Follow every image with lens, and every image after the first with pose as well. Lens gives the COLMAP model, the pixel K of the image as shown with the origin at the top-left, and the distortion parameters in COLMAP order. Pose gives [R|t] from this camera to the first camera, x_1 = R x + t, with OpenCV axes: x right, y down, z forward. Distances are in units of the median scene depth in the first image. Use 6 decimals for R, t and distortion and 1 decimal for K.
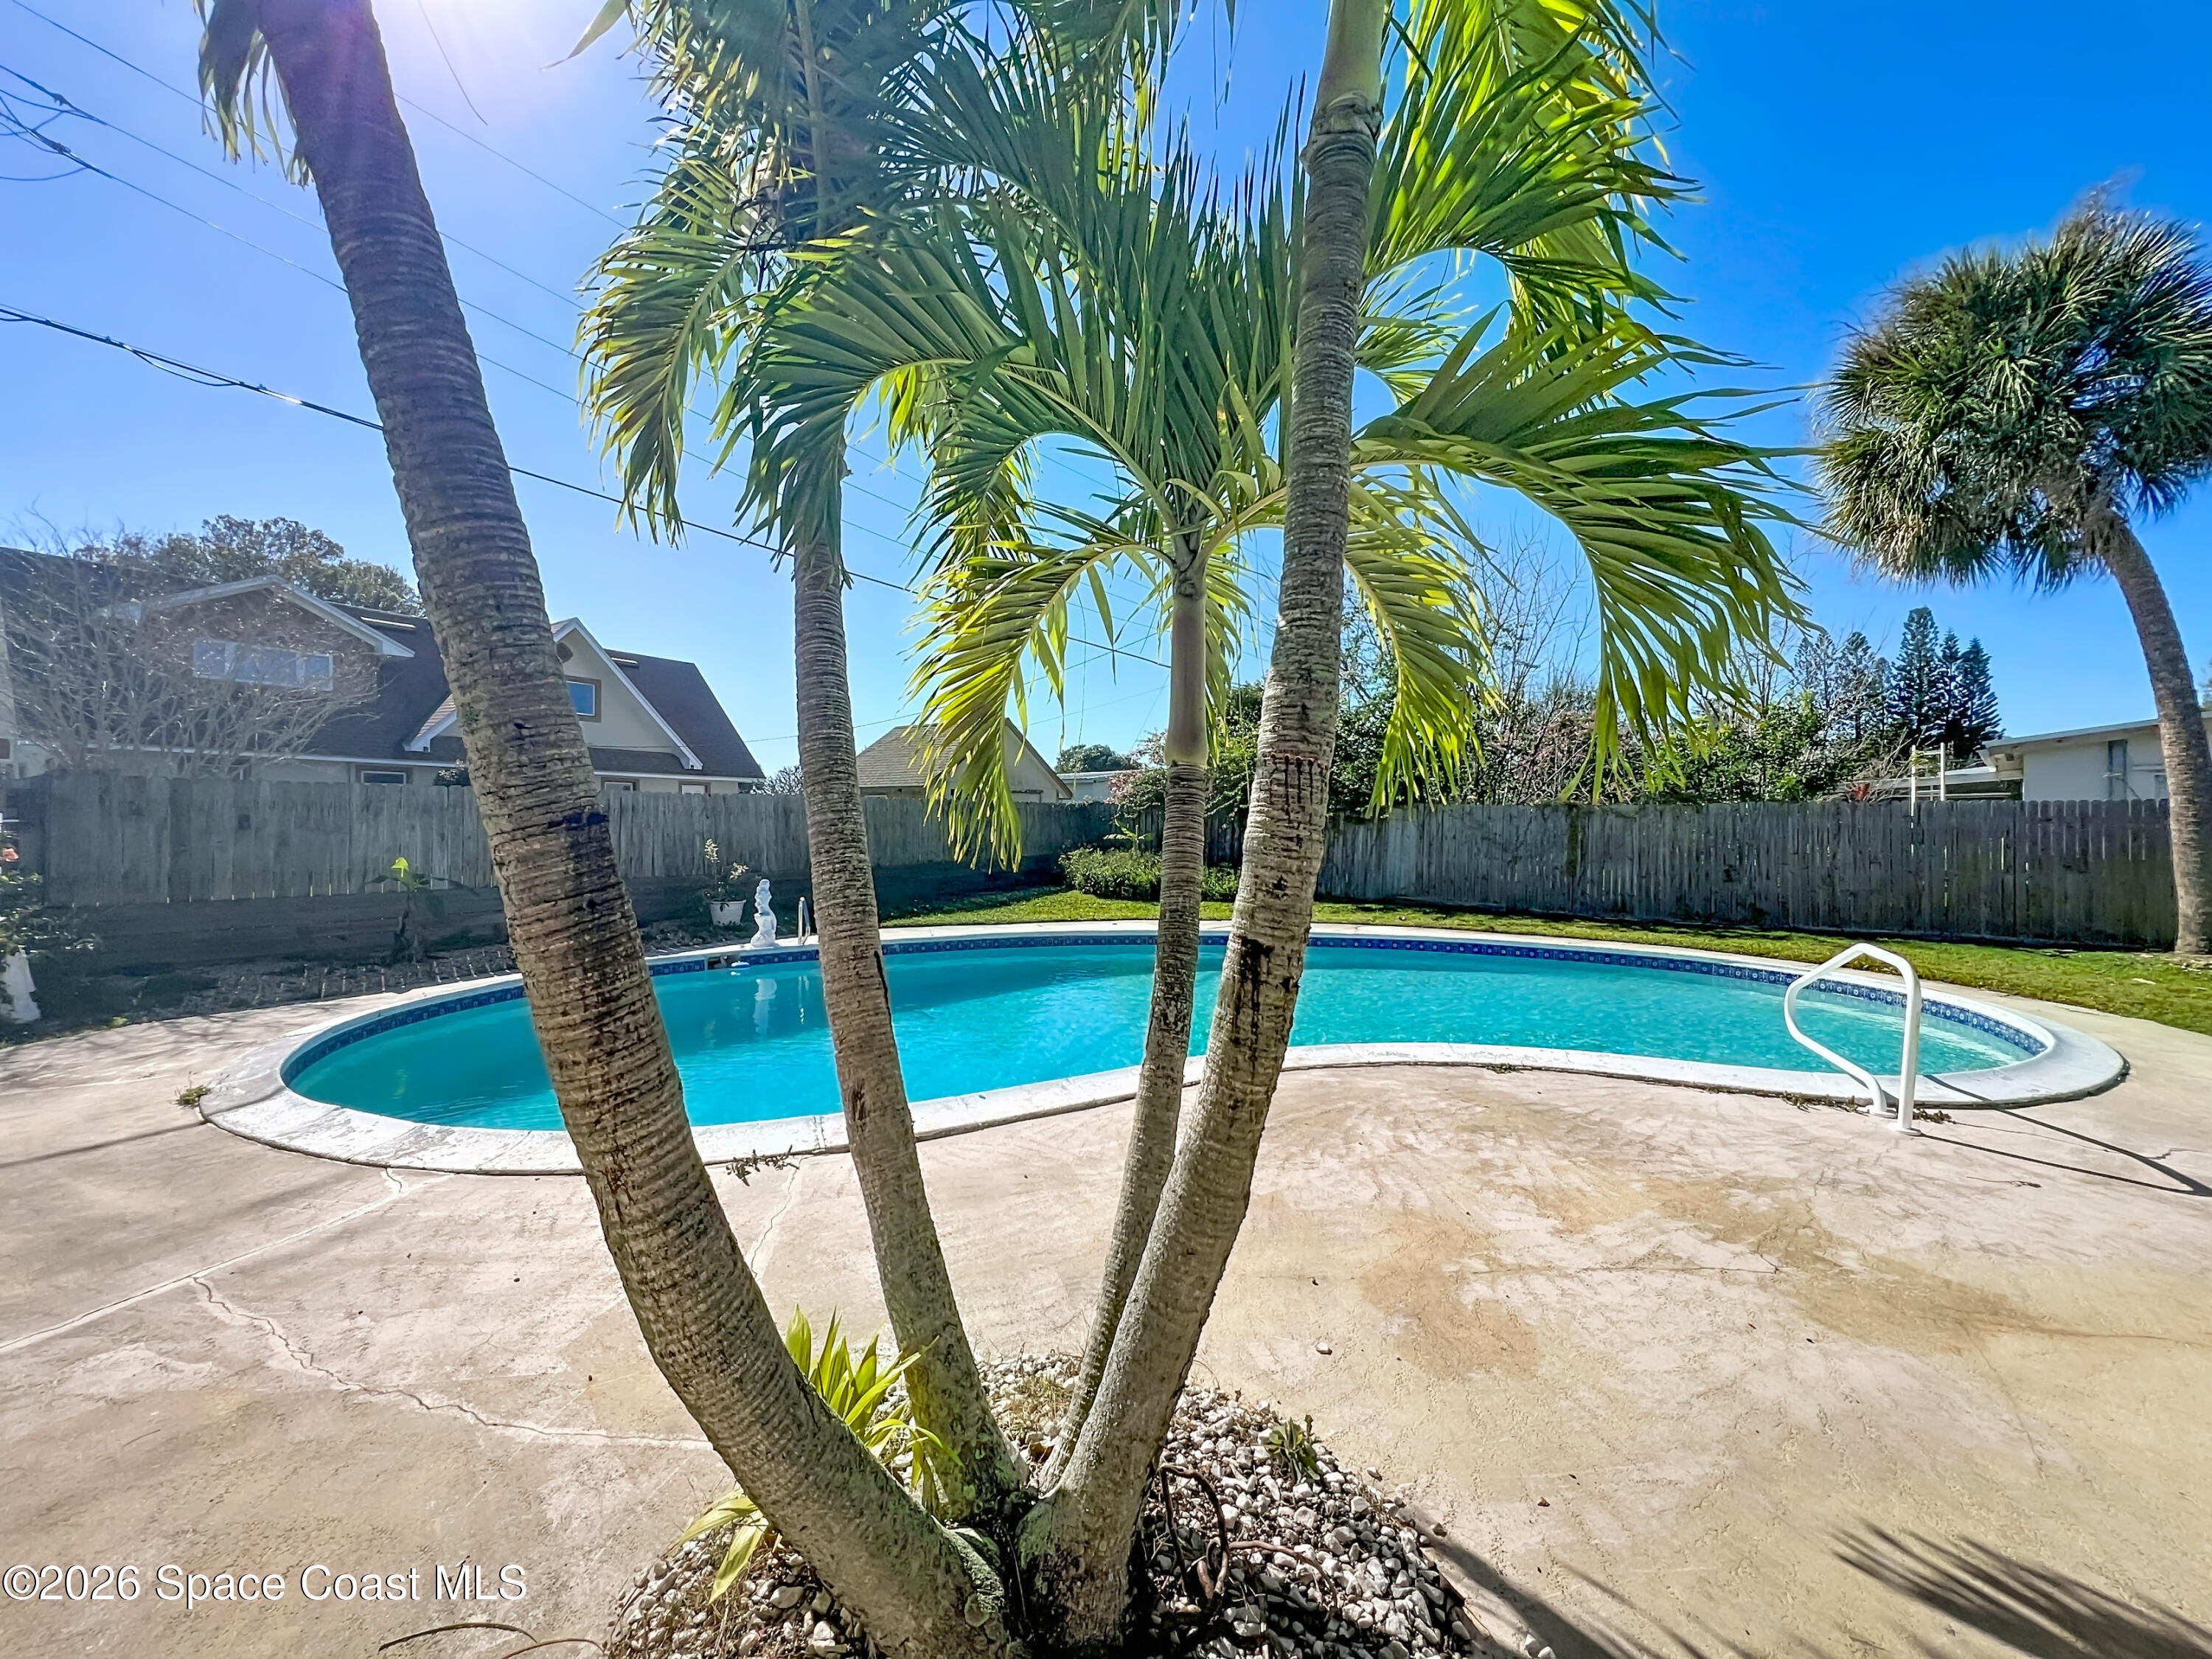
lens RADIAL K [[882.9, 0, 1101.5], [0, 882.9, 829.8], [0, 0, 1]] dist [0.001755, 0.000048]
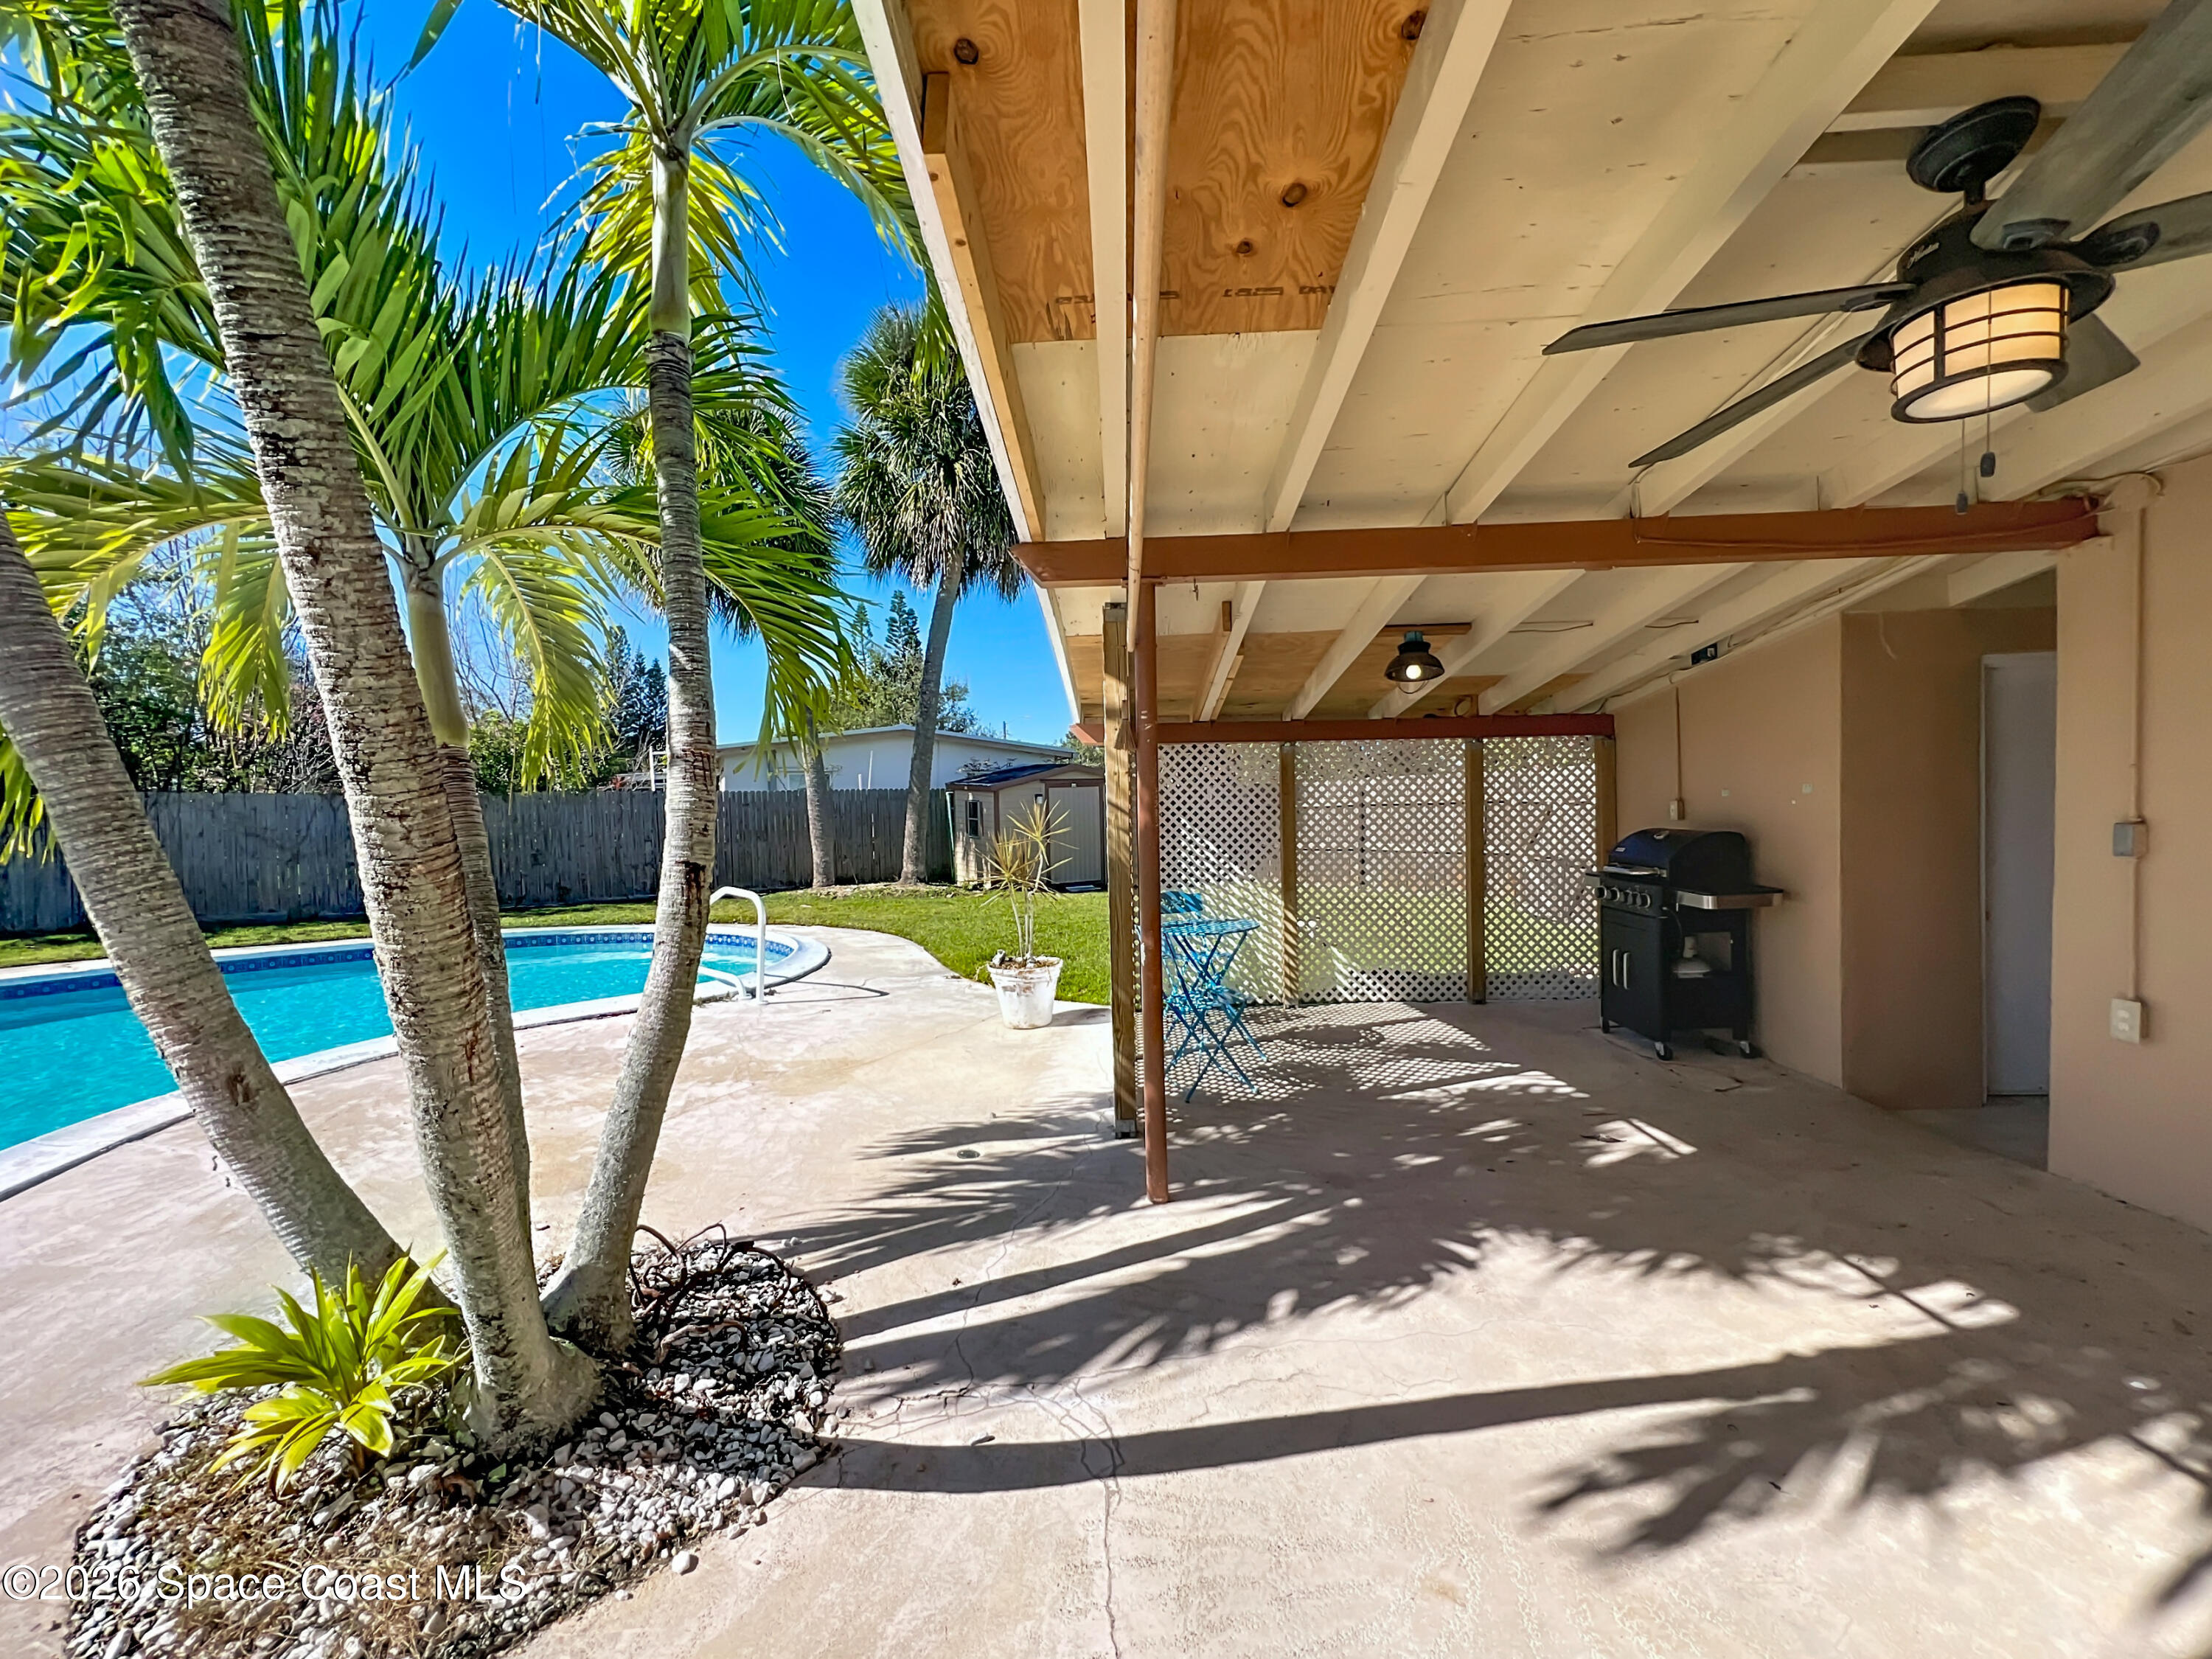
lens RADIAL K [[917.1, 0, 1085.6], [0, 917.1, 837.8], [0, 0, 1]] dist [0.001561, -0.000179]
pose [[0.353146, -0.042459, 0.934604, -0.166198], [0.025586, 0.999034, 0.035718, 0.005092], [-0.935218, 0.011299, 0.353891, -0.041829]]
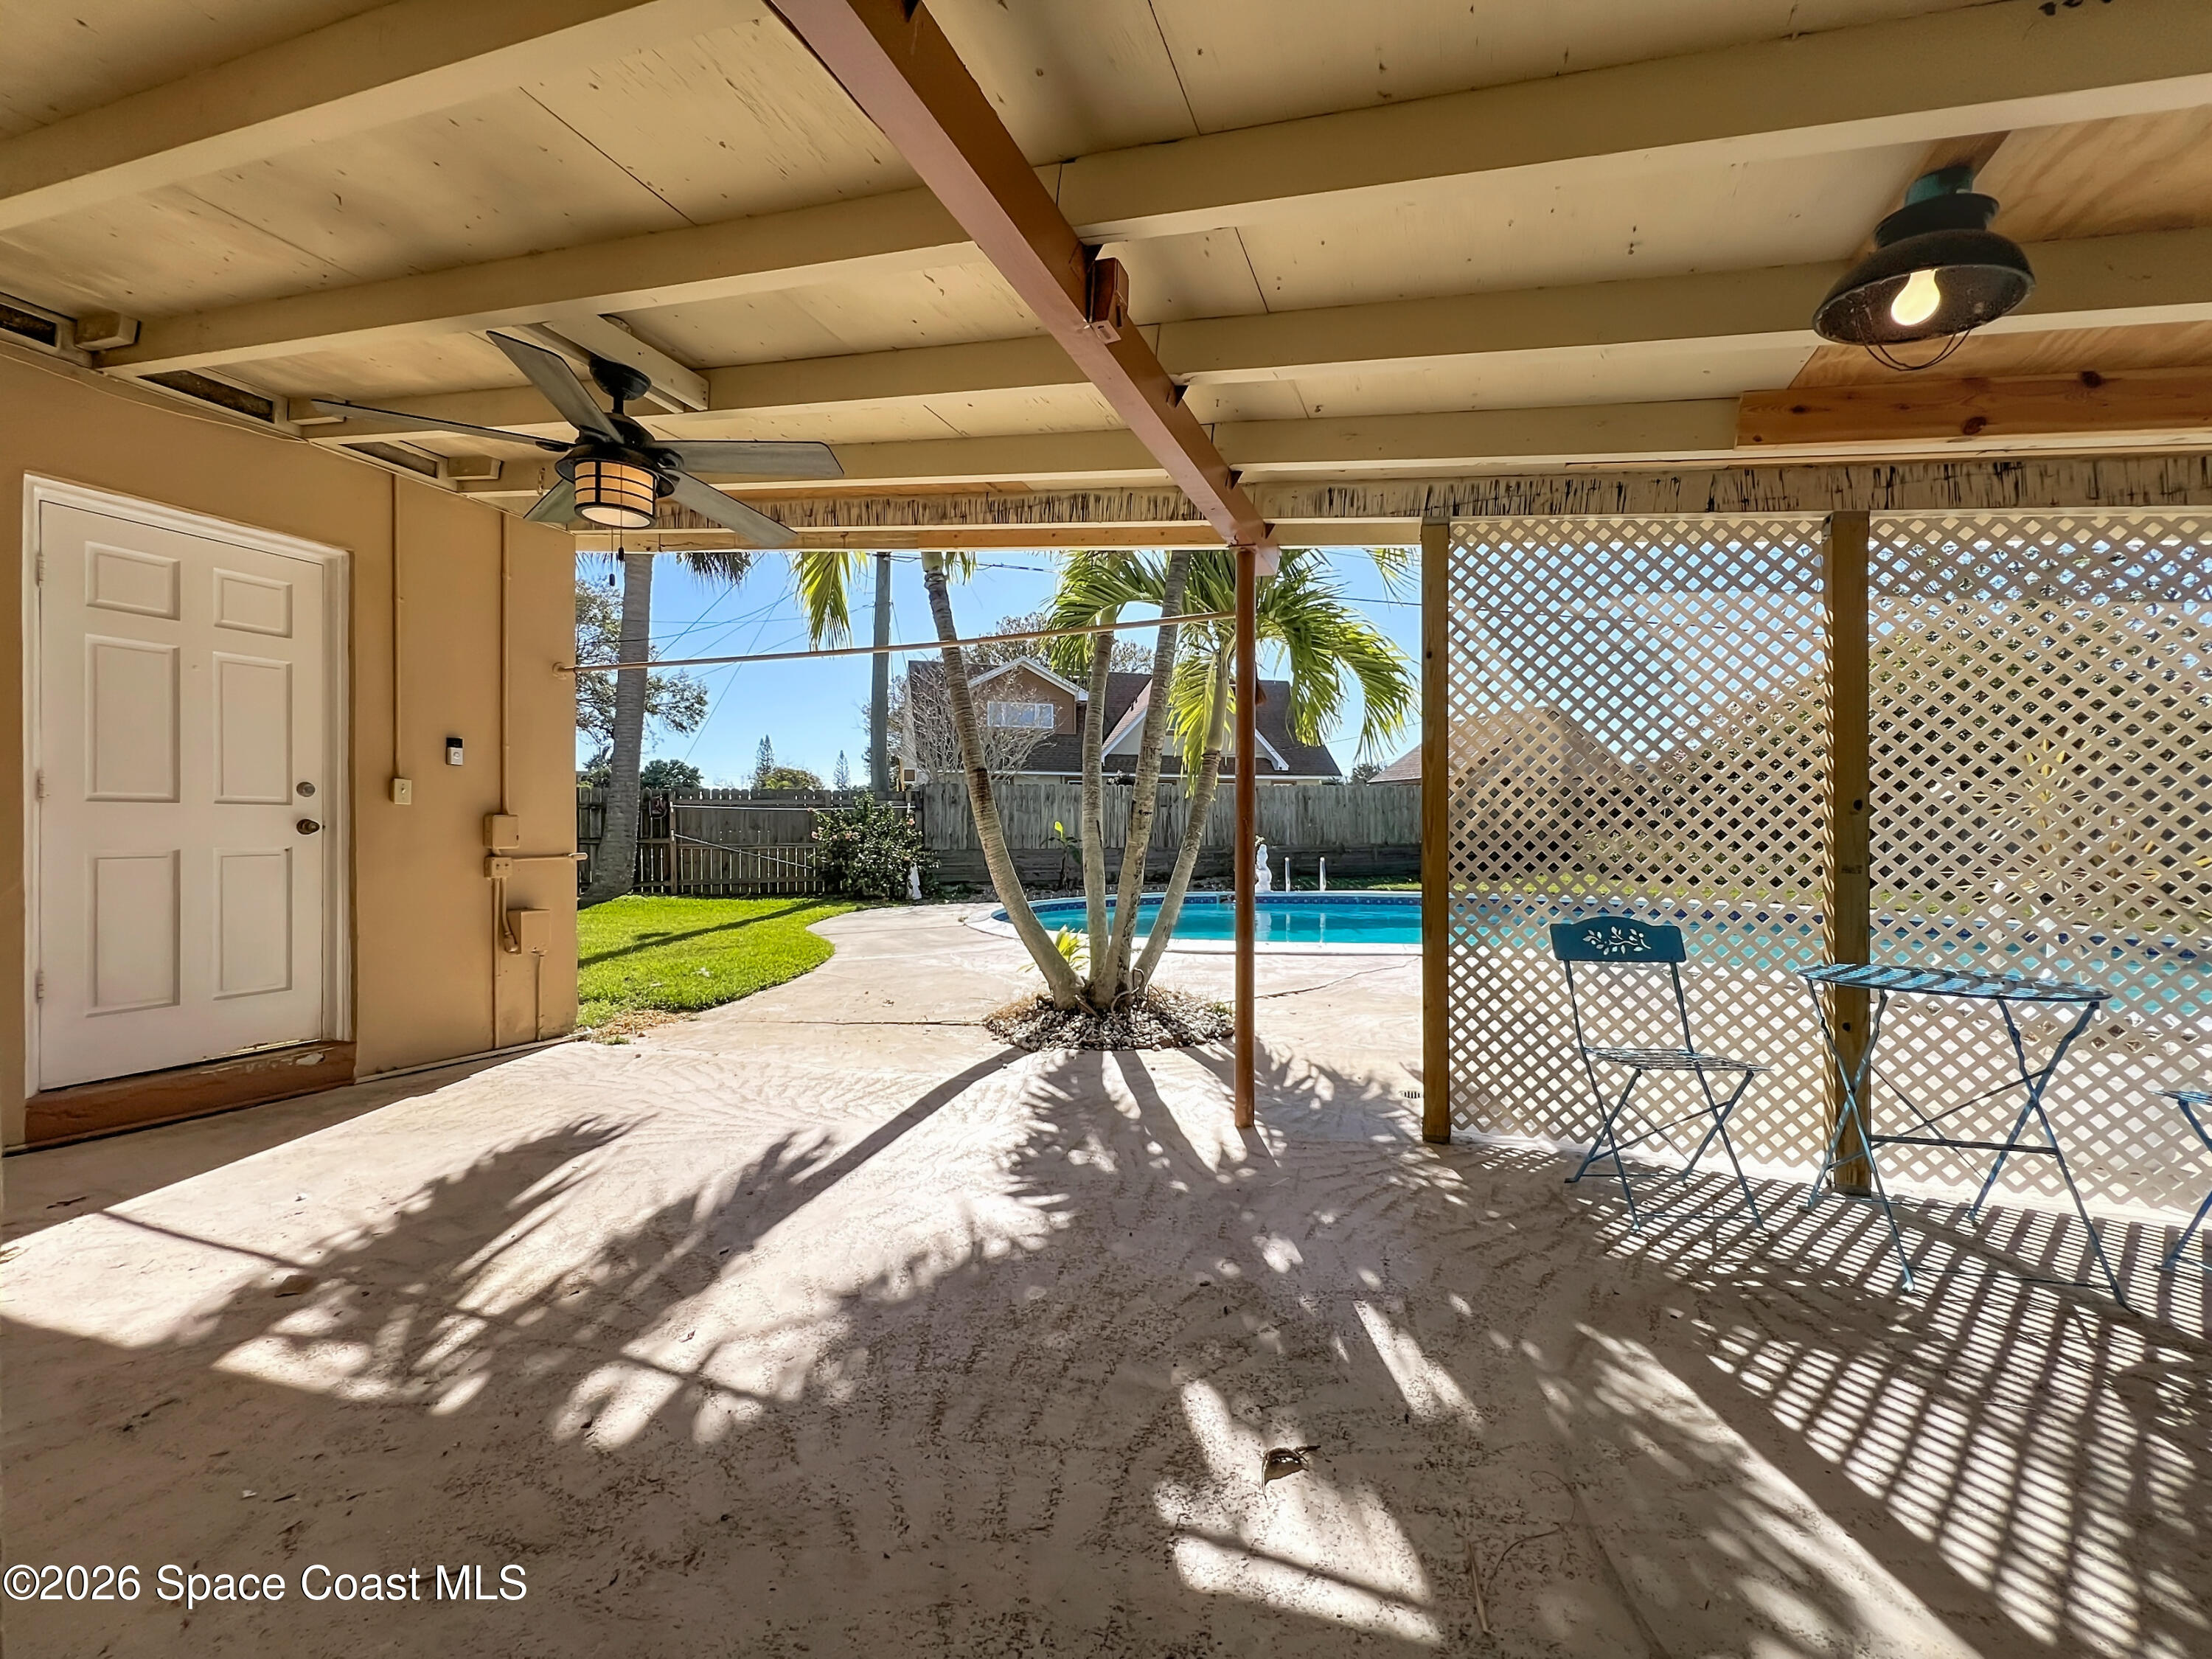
lens RADIAL K [[857.5, 0, 1106.0], [0, 857.5, 829.5], [0, 0, 1]] dist [0.001227, 0.000076]
pose [[0.774354, -0.013812, -0.632602, 0.312630], [0.013356, 0.999896, -0.005483, 0.036818], [0.632612, -0.004204, 0.774458, -0.236977]]
